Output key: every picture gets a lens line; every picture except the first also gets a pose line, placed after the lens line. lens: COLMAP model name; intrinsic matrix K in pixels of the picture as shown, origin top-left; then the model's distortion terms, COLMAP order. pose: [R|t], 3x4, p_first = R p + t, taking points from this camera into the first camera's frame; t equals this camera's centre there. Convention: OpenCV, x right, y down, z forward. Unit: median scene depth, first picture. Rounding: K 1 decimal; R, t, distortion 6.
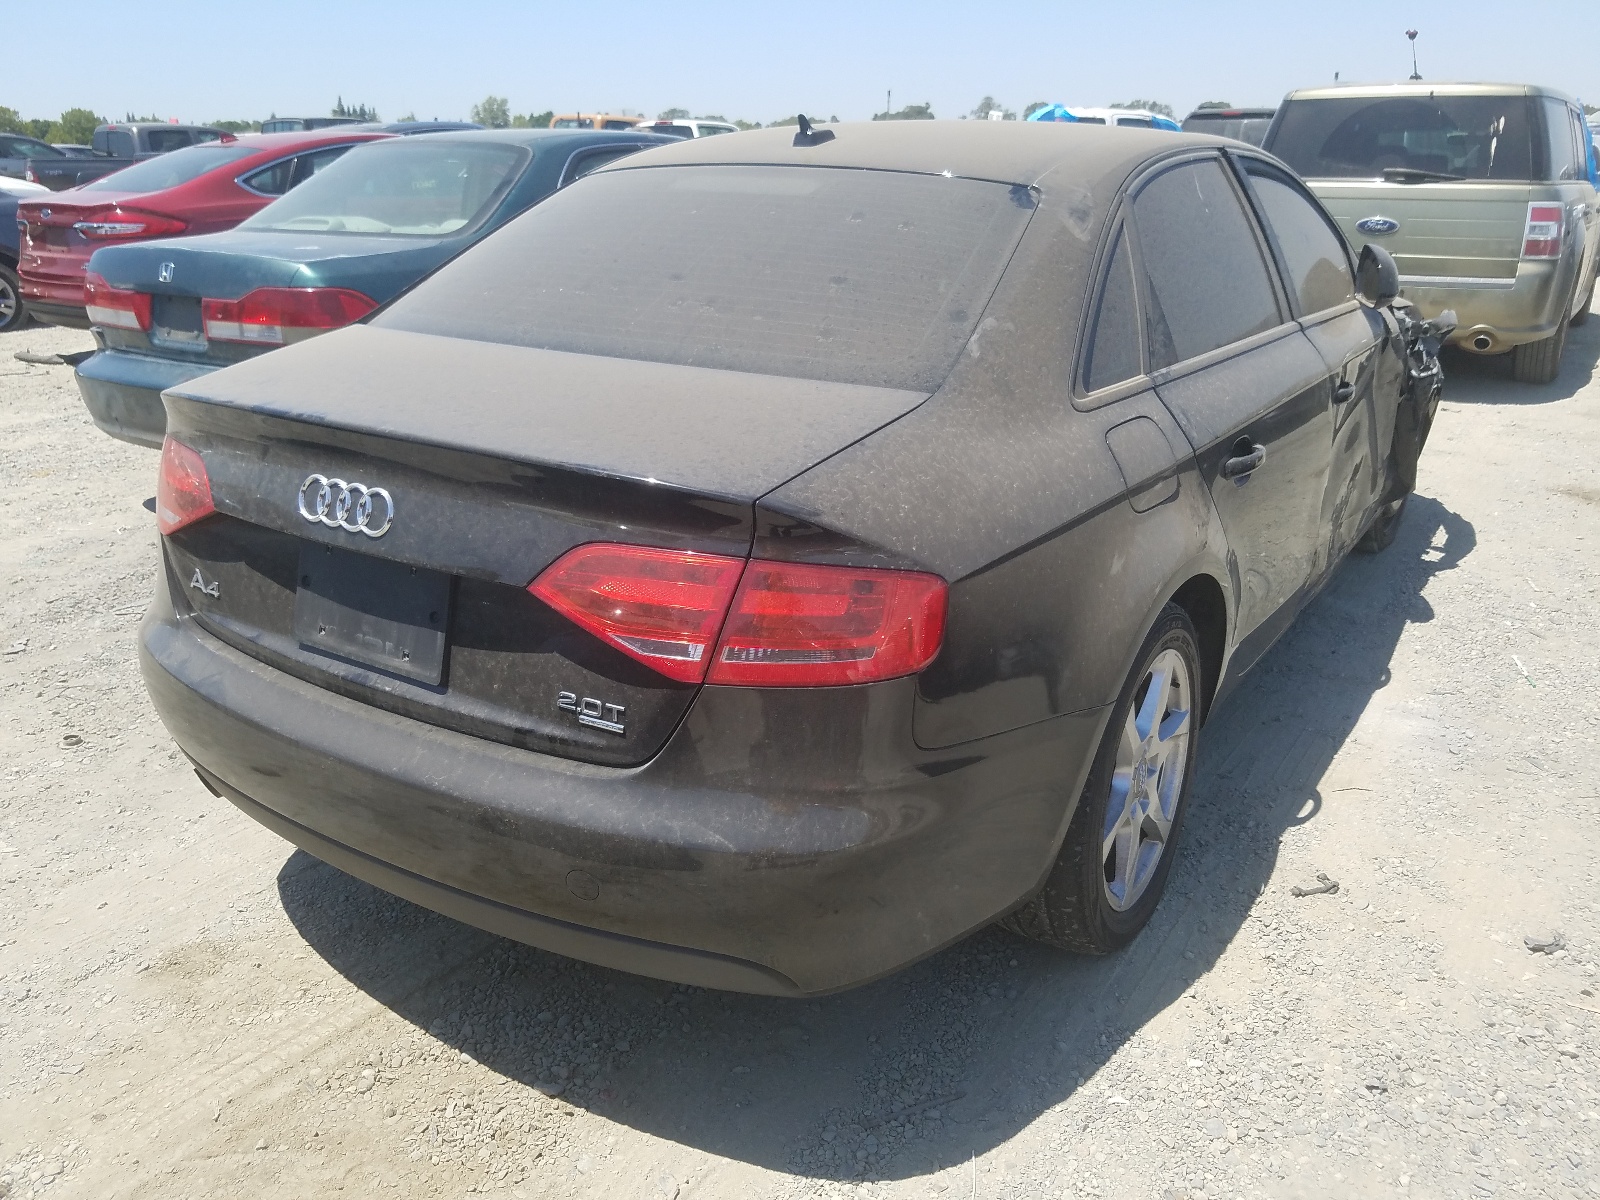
lens RADIAL K [[1261.4, 0, 800.0], [0, 1261.4, 600.0], [0, 0, 1]] dist [-0.005898, 0.004149]
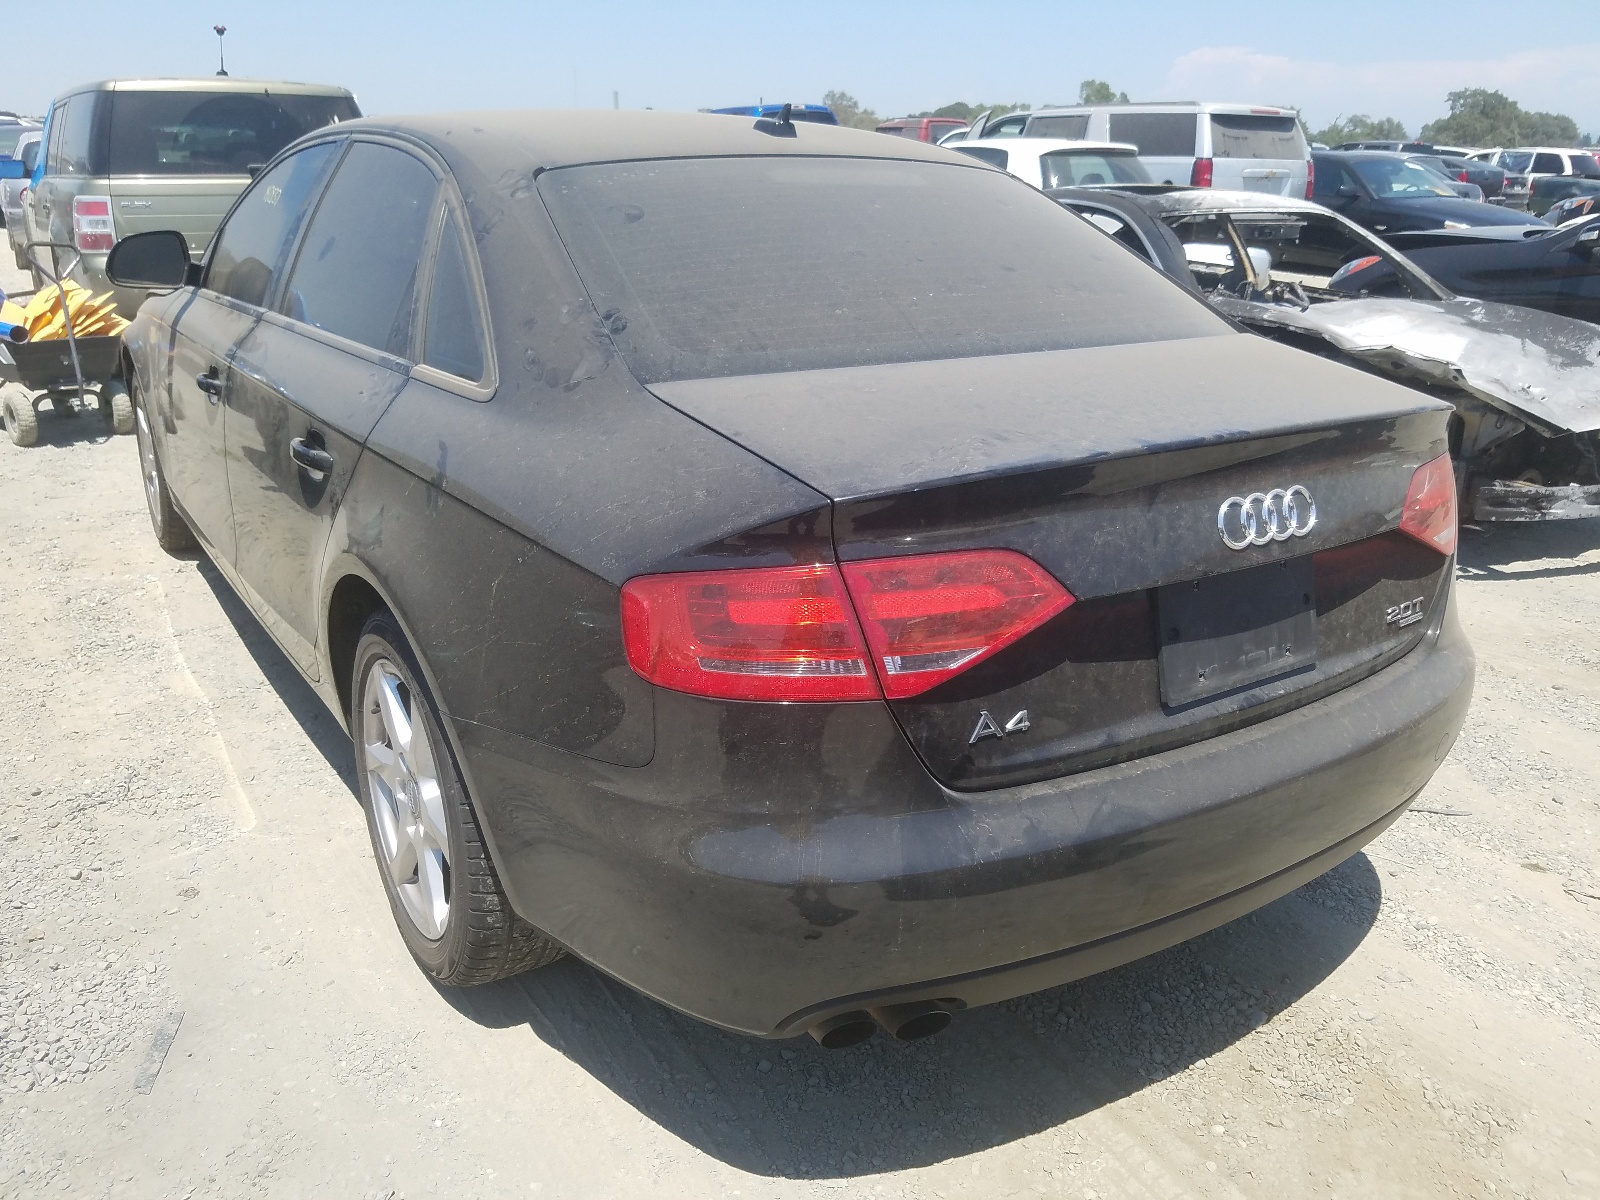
lens RADIAL K [[1261.4, 0, 800.0], [0, 1261.4, 600.0], [0, 0, 1]] dist [-0.005898, 0.004149]
pose [[0.399555, -0.297279, 0.867169, -1.238016], [0.295833, 0.937161, 0.184966, -0.273091], [-0.867663, 0.182633, 0.462392, 0.818272]]
